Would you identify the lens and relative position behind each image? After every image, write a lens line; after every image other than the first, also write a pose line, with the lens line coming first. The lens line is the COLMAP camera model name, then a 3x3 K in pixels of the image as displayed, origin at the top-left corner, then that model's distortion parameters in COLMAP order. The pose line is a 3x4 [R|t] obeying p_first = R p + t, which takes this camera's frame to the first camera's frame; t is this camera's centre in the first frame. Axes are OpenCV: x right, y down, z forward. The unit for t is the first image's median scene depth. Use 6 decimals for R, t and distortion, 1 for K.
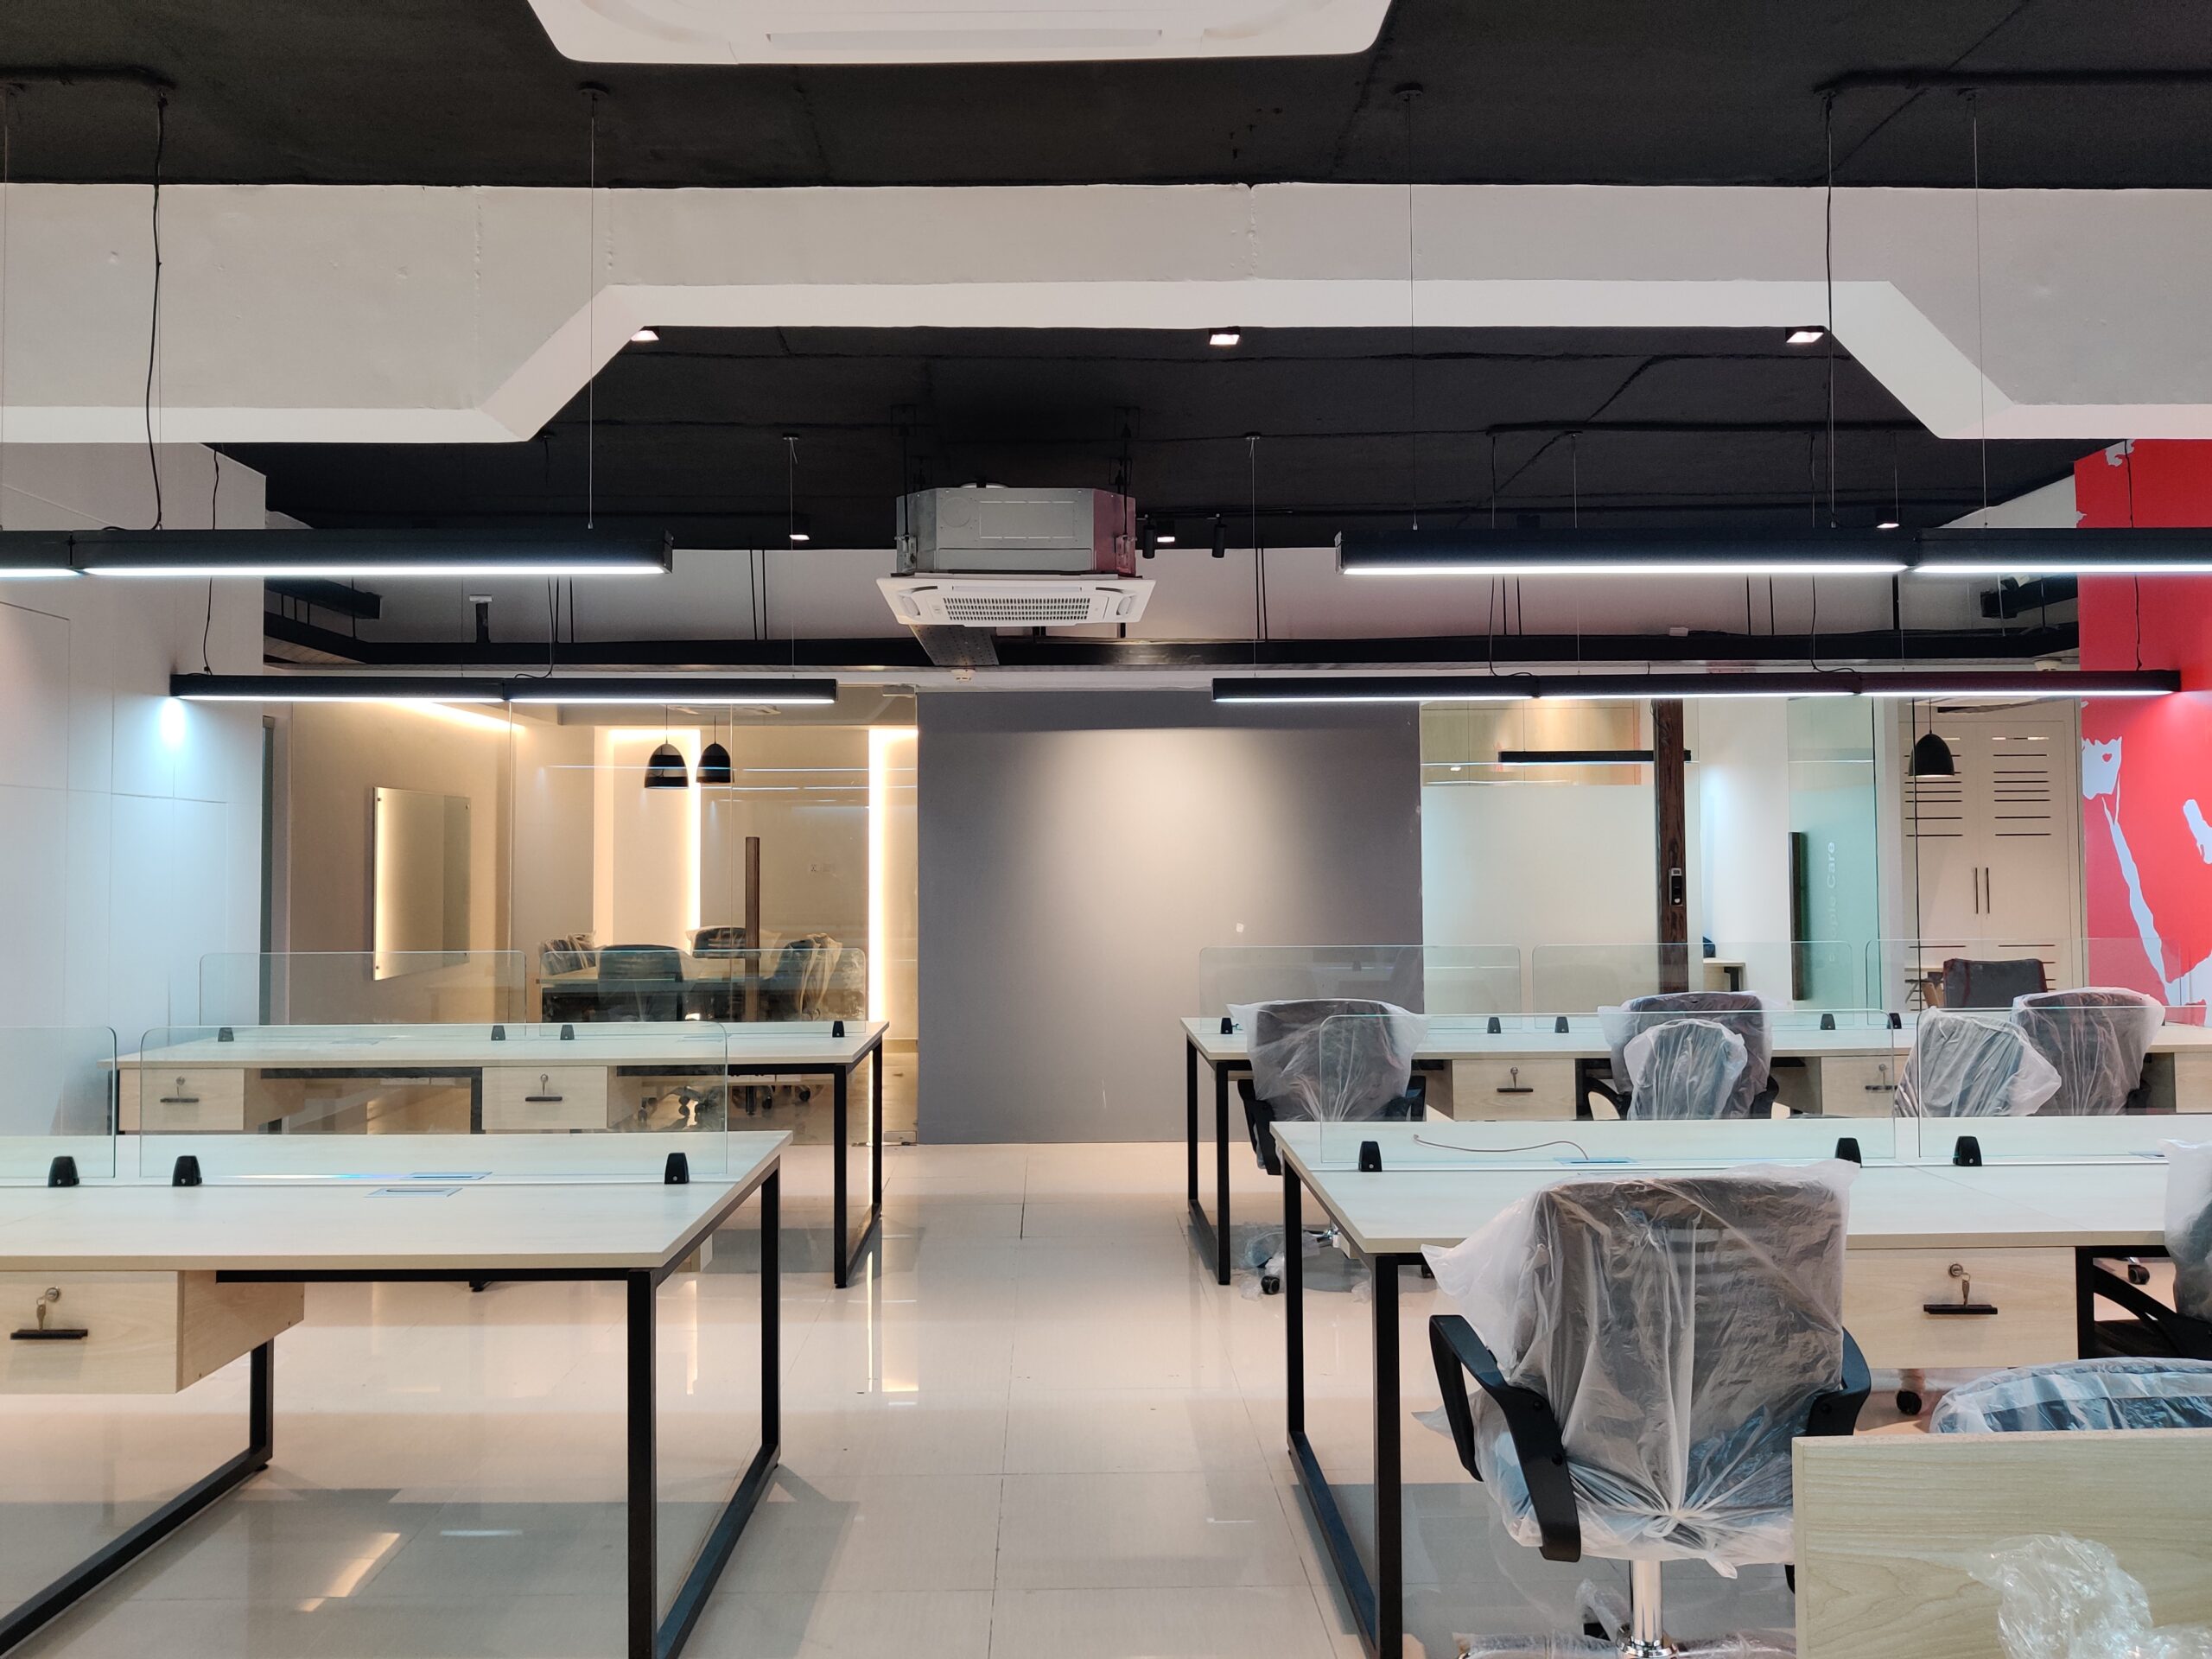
lens RADIAL K [[1683.1, 0, 1092.9], [0, 1683.1, 832.5], [0, 0, 1]] dist [-0.011871, -0.005664]
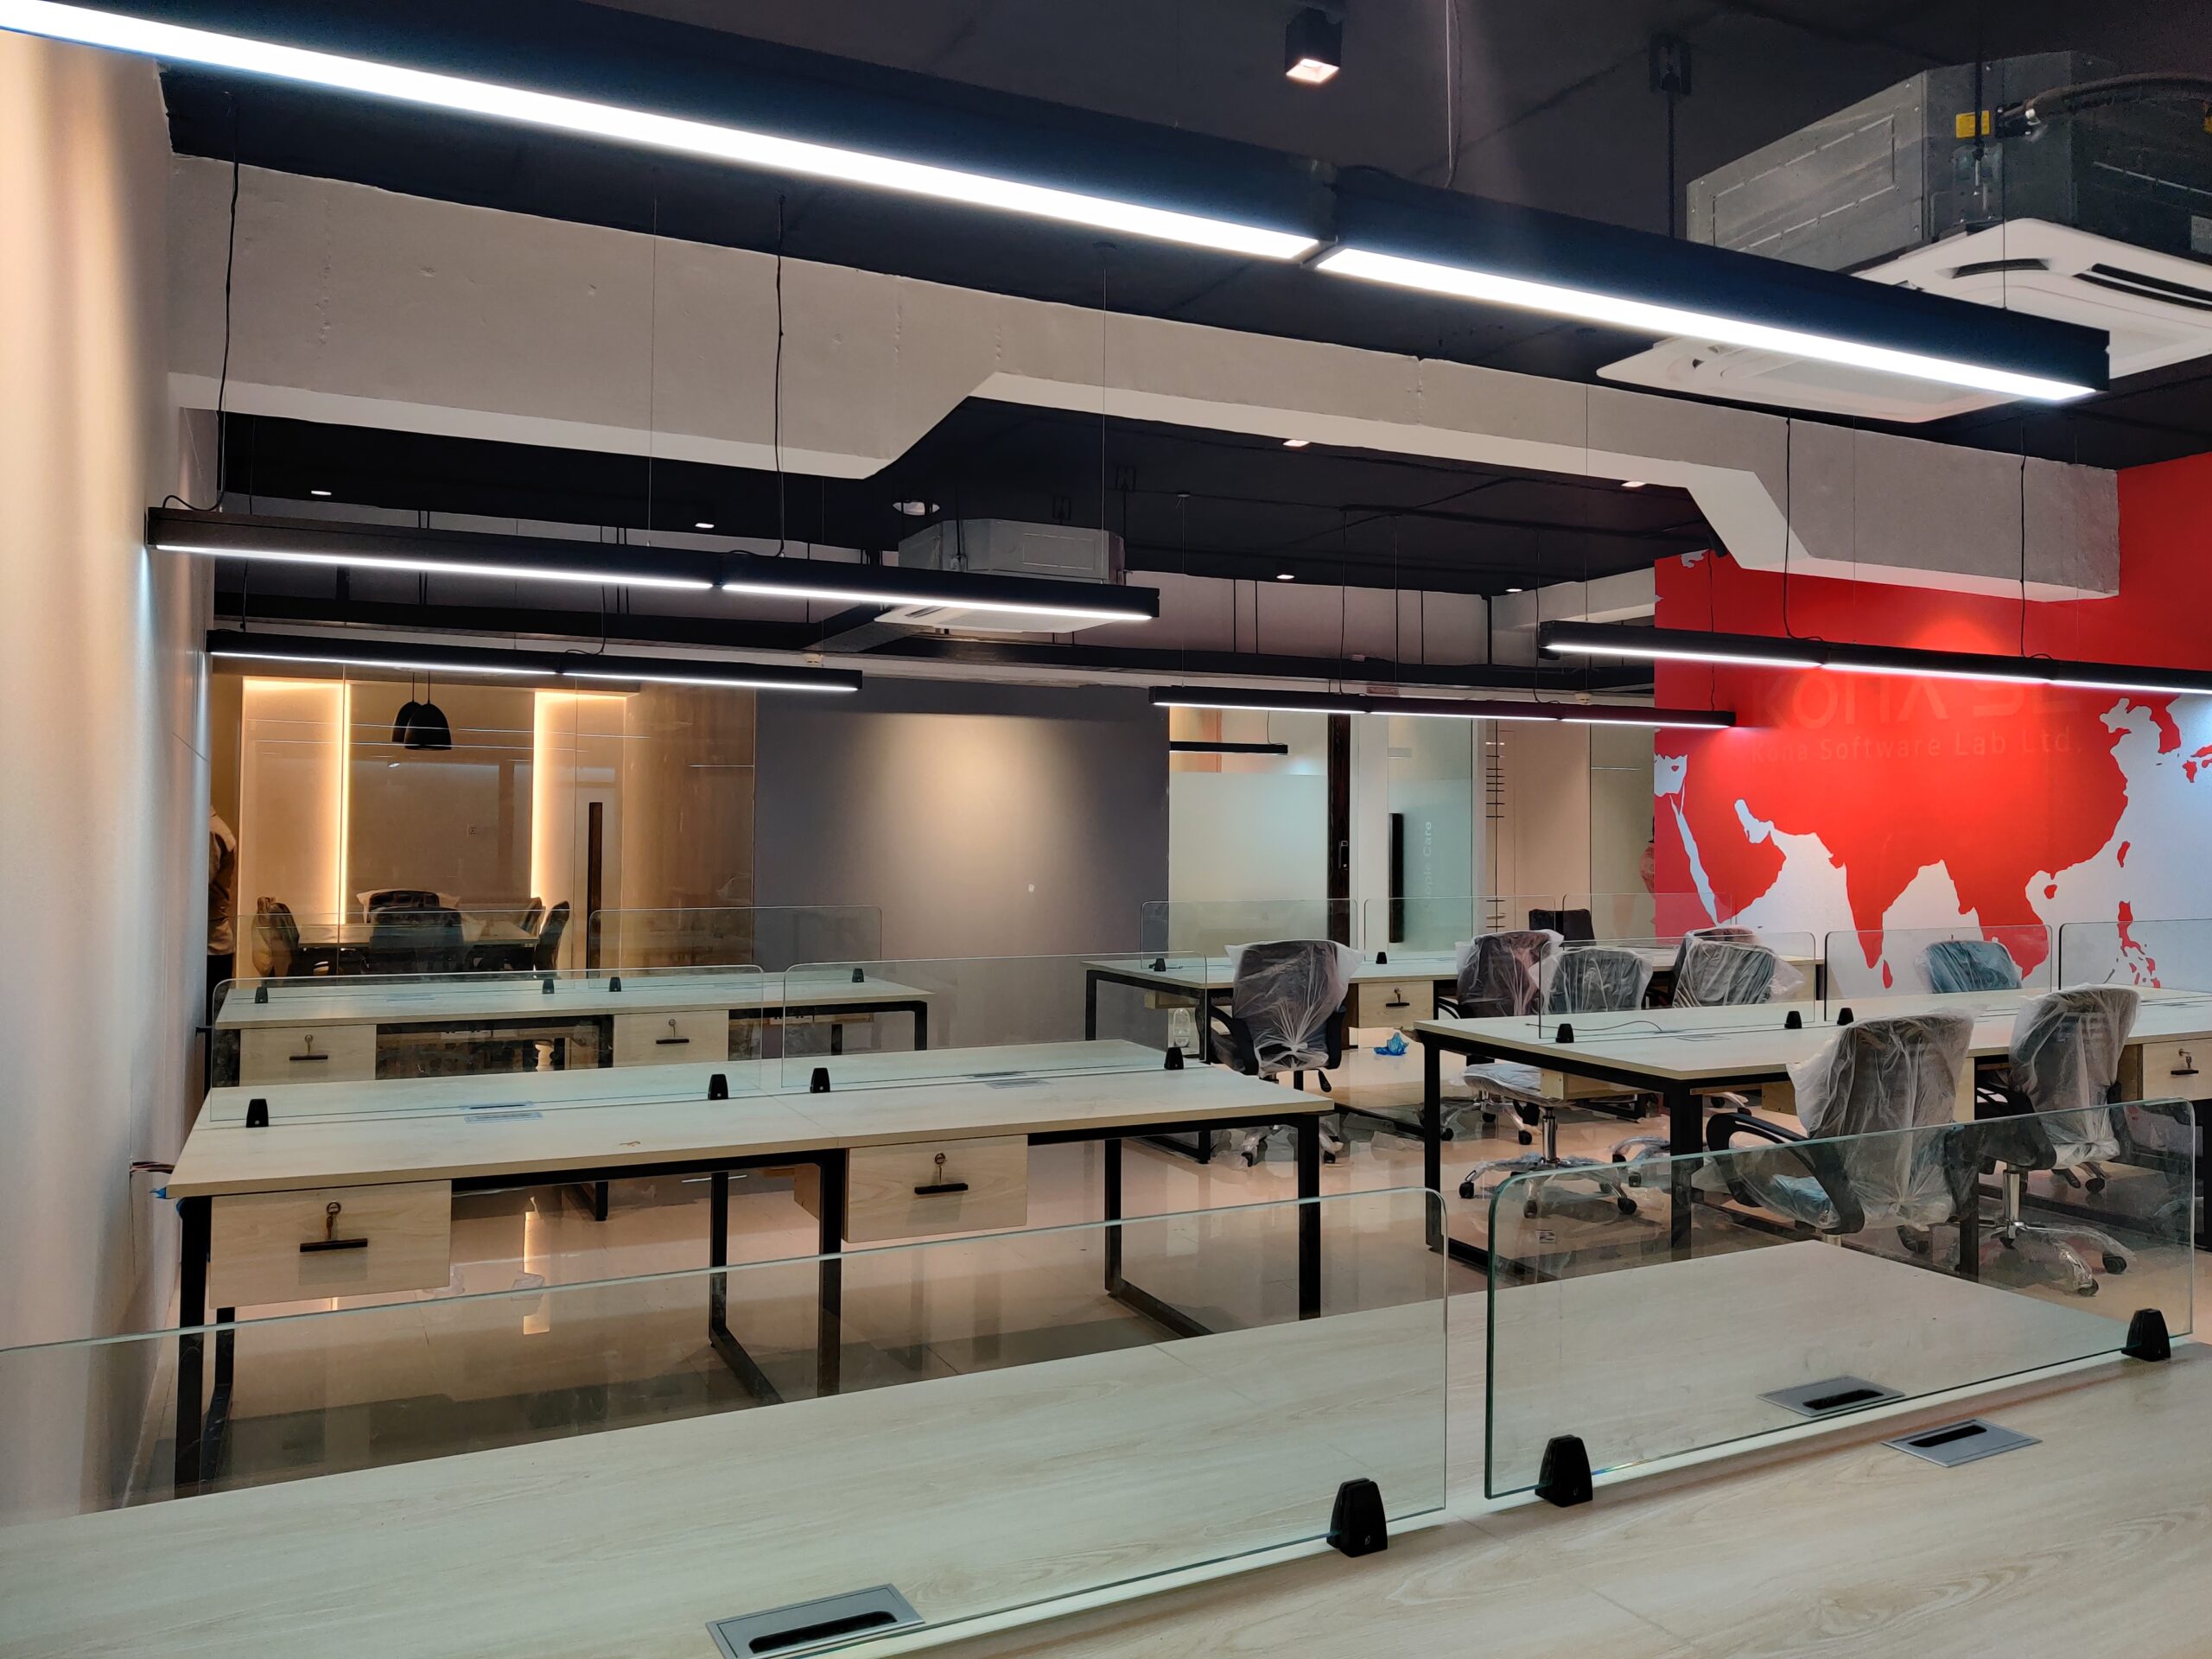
lens RADIAL K [[1683.1, 0, 1107.5], [0, 1683.1, 824.7], [0, 0, 1]] dist [-0.011871, -0.005664]
pose [[0.906727, 0.015148, 0.421445, -0.482006], [-0.022679, 0.999660, 0.012863, -0.004000], [-0.421107, -0.021221, 0.906763, -0.116818]]
